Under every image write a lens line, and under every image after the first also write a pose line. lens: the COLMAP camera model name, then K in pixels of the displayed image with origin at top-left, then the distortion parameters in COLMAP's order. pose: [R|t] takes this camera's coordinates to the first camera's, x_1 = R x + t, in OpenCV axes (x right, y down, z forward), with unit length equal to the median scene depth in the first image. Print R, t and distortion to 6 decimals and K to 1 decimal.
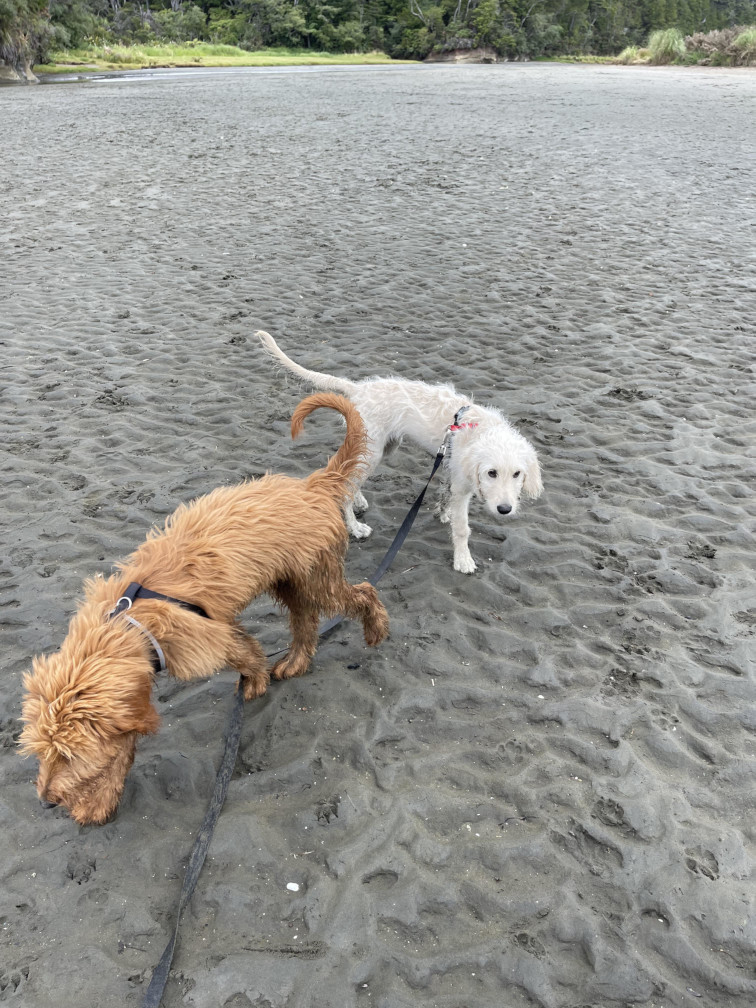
lens RADIAL K [[731.7, 0, 378.0], [0, 731.7, 504.0], [0, 0, 1]] dist [0.077518, -0.094763]
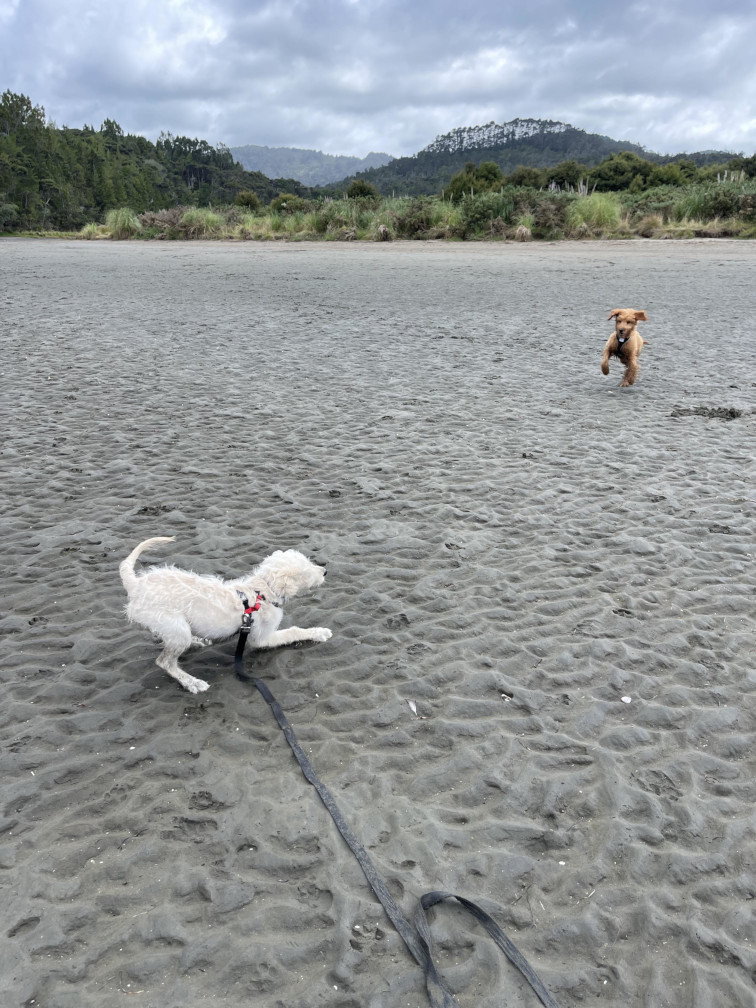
lens RADIAL K [[731.7, 0, 378.0], [0, 731.7, 504.0], [0, 0, 1]] dist [0.077518, -0.094763]
pose [[0.808691, -0.201239, 0.552740, -0.020431], [0.301772, 0.948516, -0.096179, 0.055897], [-0.504928, 0.244581, 0.827785, -0.143045]]
